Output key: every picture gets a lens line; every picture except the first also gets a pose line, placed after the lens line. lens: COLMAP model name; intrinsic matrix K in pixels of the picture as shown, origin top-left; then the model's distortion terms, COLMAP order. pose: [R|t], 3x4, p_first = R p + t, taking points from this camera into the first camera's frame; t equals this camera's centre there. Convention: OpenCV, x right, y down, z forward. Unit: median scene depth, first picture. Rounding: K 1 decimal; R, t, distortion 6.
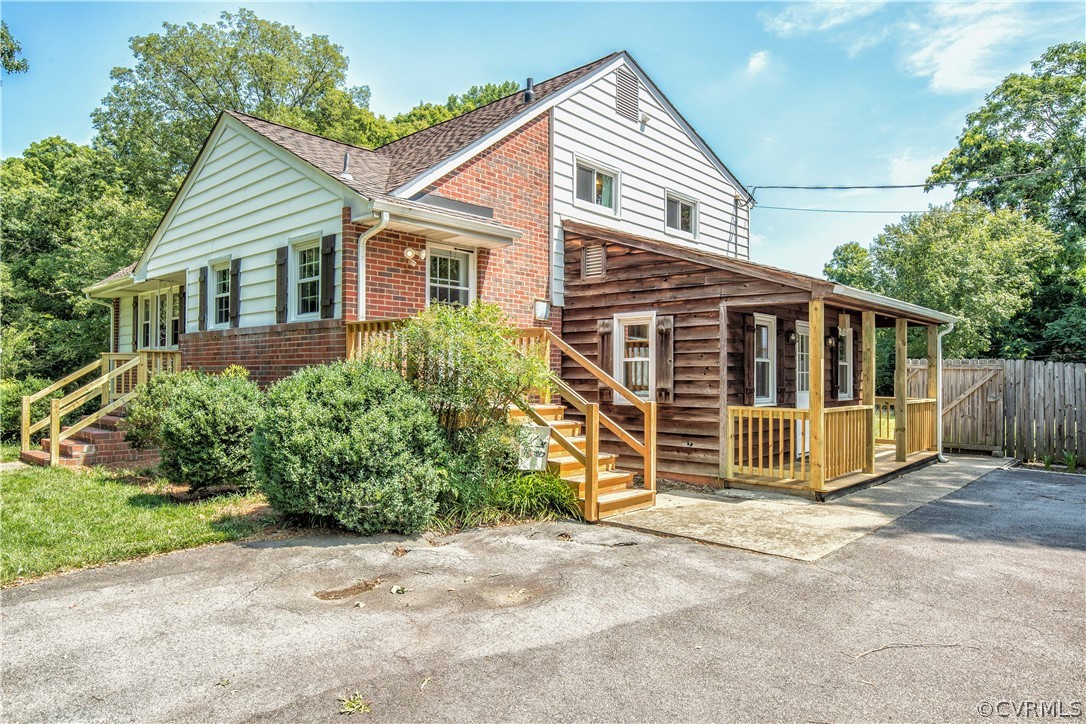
lens RADIAL K [[670.8, 0, 547.3], [0, 670.8, 362.0], [0, 0, 1]] dist [-0.006825, -0.003990]
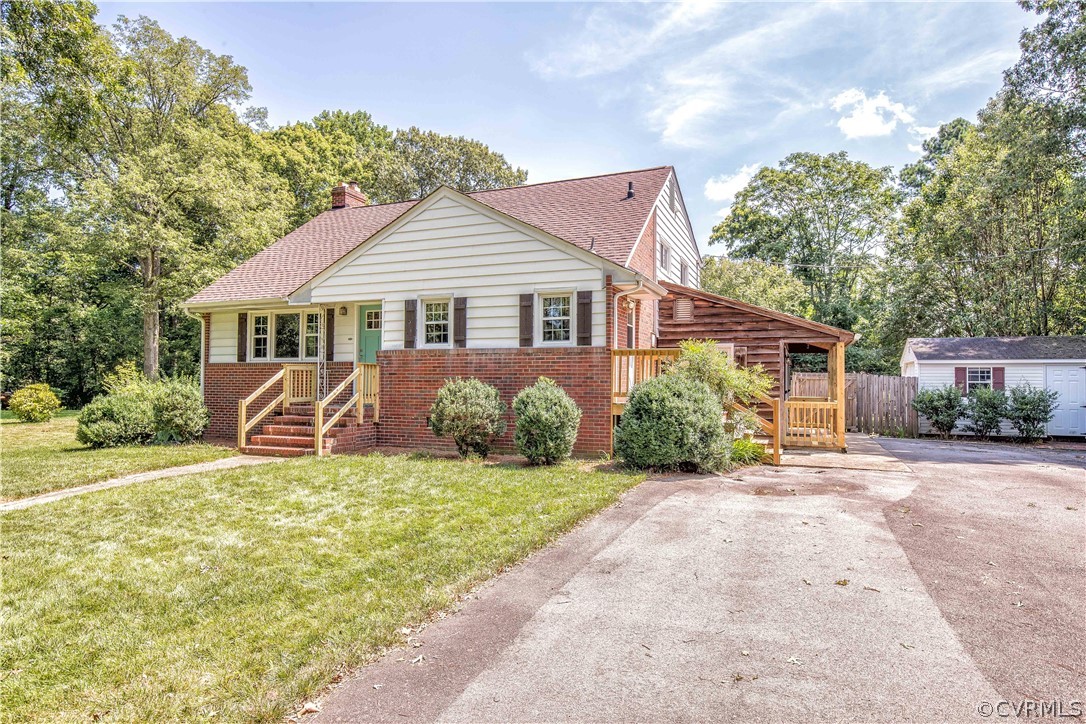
lens RADIAL K [[655.9, 0, 544.6], [0, 655.9, 380.7], [0, 0, 1]] dist [-0.008939, -0.002124]
pose [[0.931375, 0.000473, 0.364062, -0.638270], [-0.005401, 0.999907, 0.012518, -0.002242], [-0.364022, -0.013625, 0.931291, -0.239029]]
